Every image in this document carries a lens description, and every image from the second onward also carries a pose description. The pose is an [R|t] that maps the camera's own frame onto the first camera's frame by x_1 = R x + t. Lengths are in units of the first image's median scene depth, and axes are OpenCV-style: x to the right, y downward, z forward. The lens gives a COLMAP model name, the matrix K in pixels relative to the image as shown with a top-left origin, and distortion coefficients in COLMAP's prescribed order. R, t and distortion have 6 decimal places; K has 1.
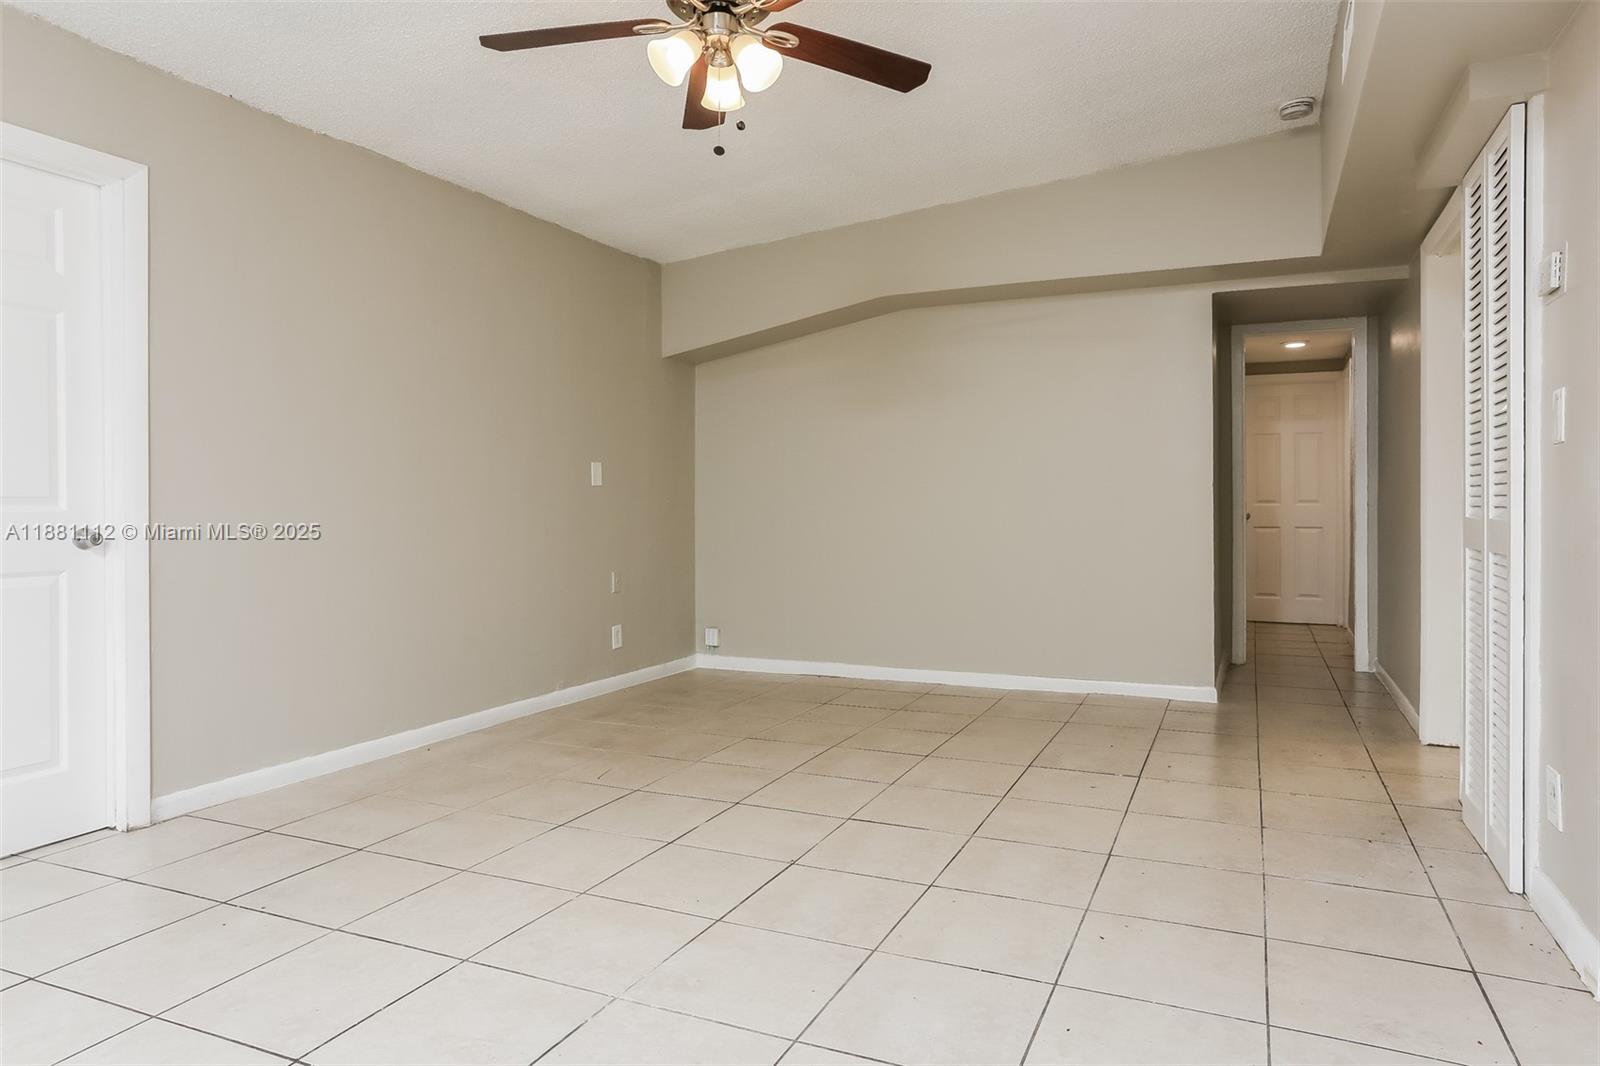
lens RADIAL K [[954.6, 0, 795.1], [0, 954.6, 510.6], [0, 0, 1]] dist [-0.001085, 0.000516]
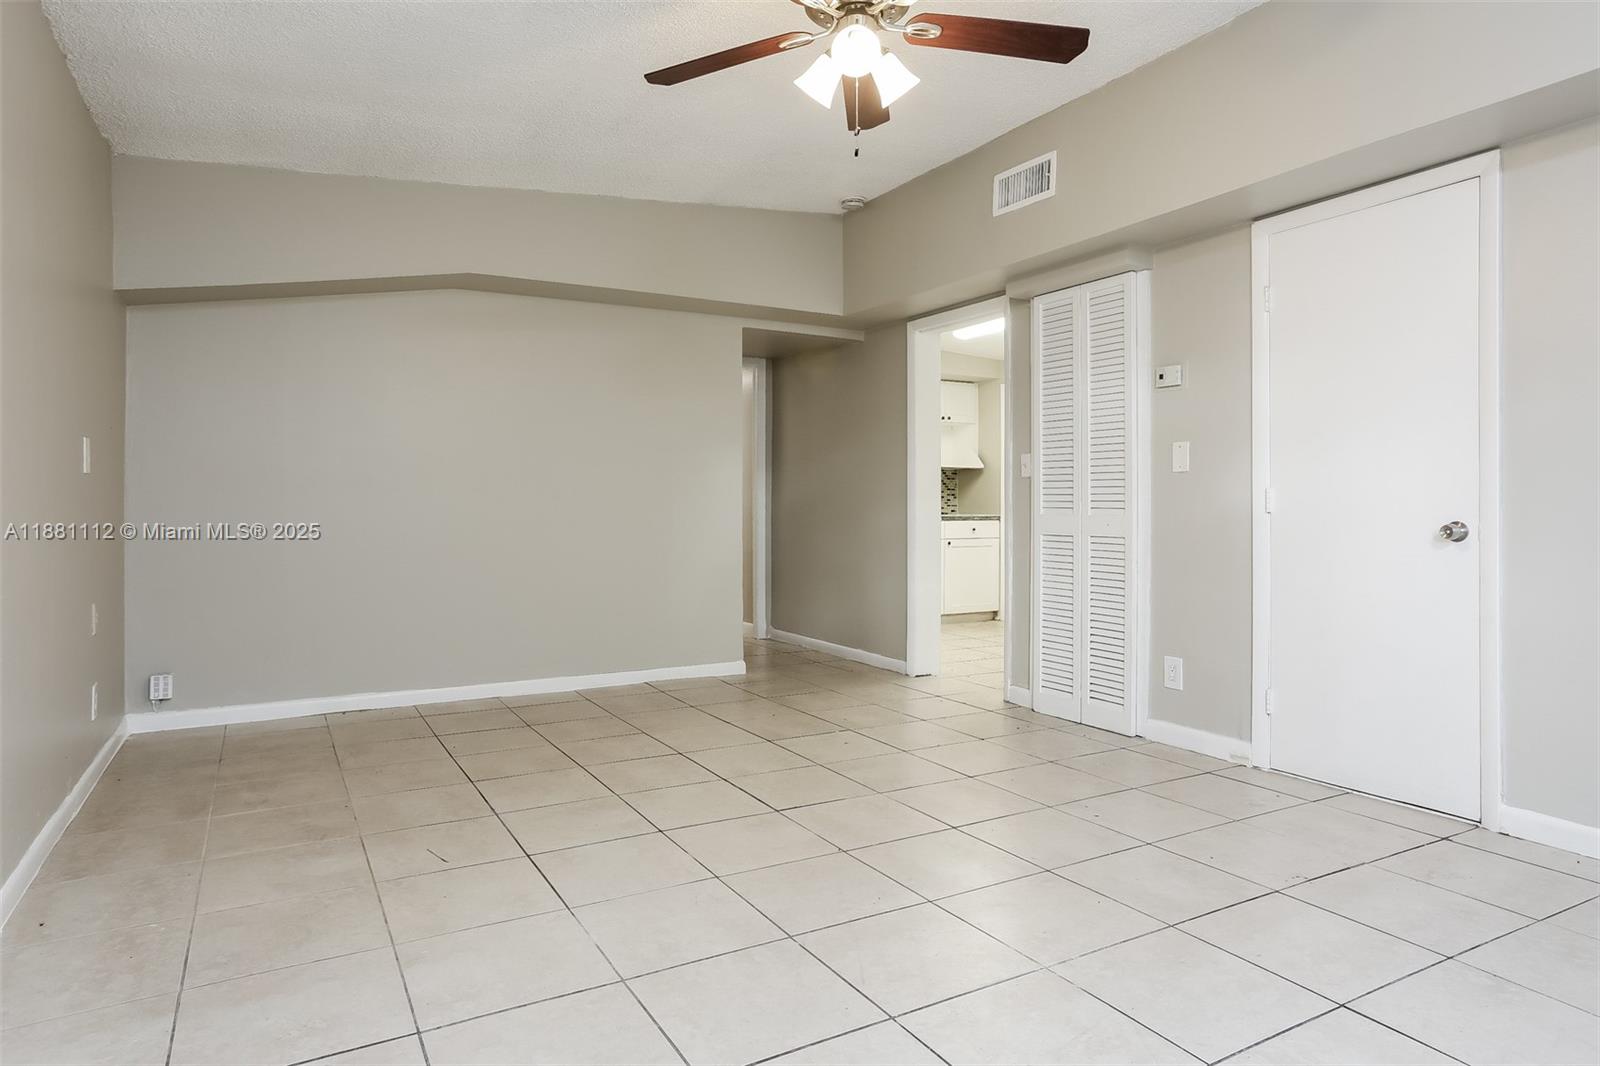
lens RADIAL K [[954.6, 0, 795.1], [0, 954.6, 510.6], [0, 0, 1]] dist [-0.001085, 0.000516]
pose [[0.609713, 0.001509, 0.792621, -0.444199], [0.003203, 0.999985, -0.004368, 0.004307], [-0.792616, 0.005202, 0.609699, 0.218256]]
